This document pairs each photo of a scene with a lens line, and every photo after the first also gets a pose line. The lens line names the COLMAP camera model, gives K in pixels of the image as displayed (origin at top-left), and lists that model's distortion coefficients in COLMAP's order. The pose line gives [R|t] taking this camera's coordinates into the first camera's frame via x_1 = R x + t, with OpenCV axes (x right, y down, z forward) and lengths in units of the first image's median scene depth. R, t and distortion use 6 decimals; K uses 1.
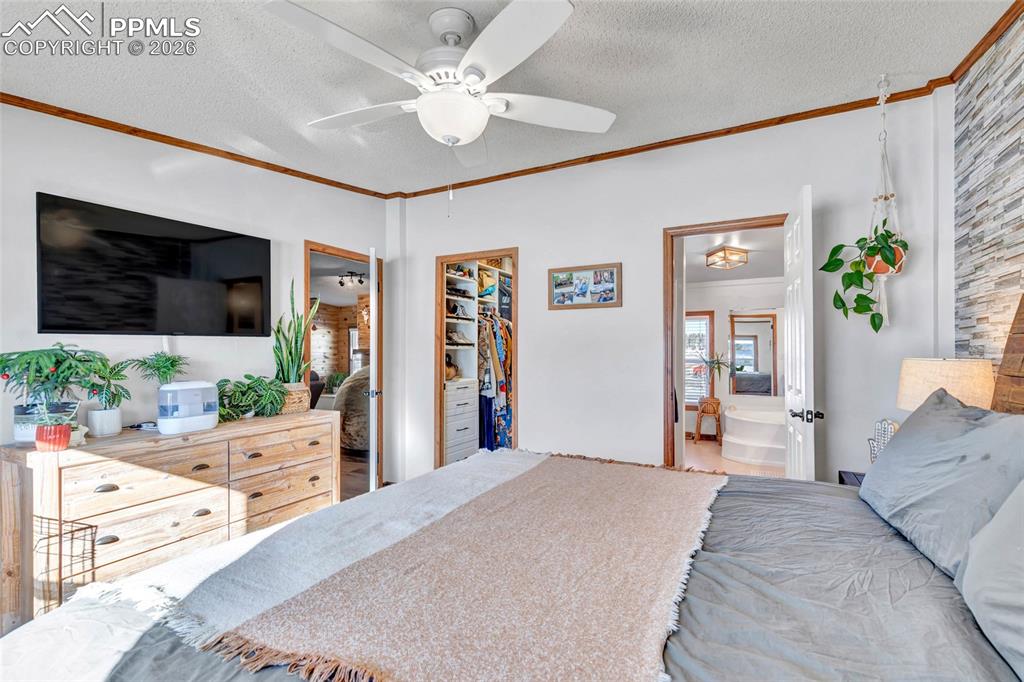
lens RADIAL K [[470.4, 0, 515.4], [0, 470.4, 348.1], [0, 0, 1]] dist [0.006877, -0.000248]
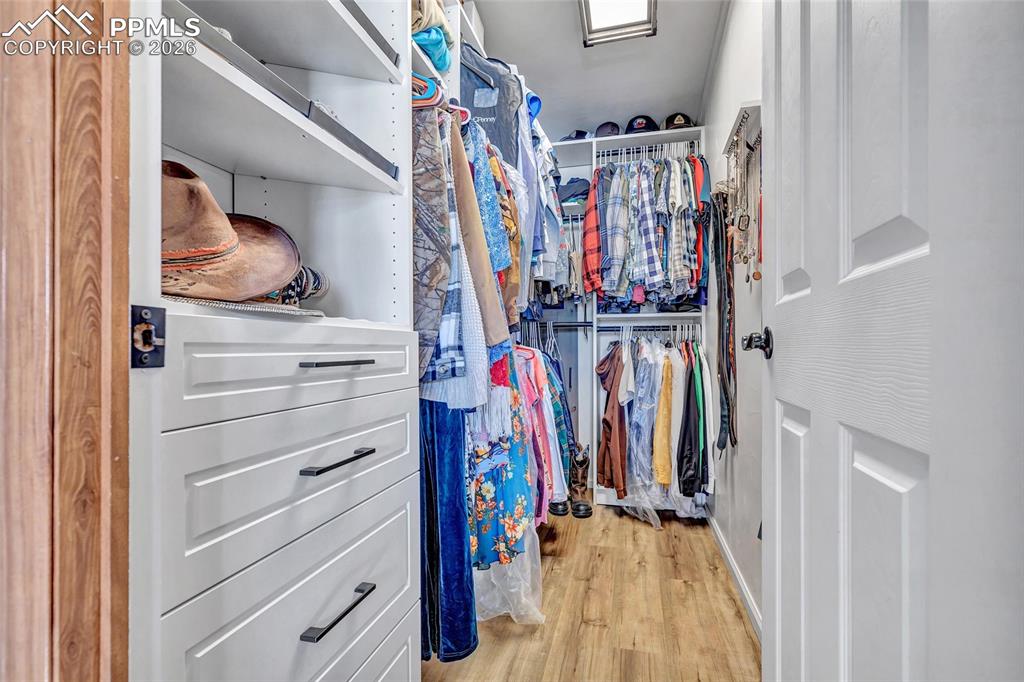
lens RADIAL K [[470.4, 0, 511.7], [0, 470.4, 346.4], [0, 0, 1]] dist [0.006877, -0.000248]
pose [[0.975705, -0.005019, 0.219031, -0.082482], [0.004303, 0.999984, 0.003745, 0.071933], [-0.219046, -0.002712, 0.975711, 0.760645]]
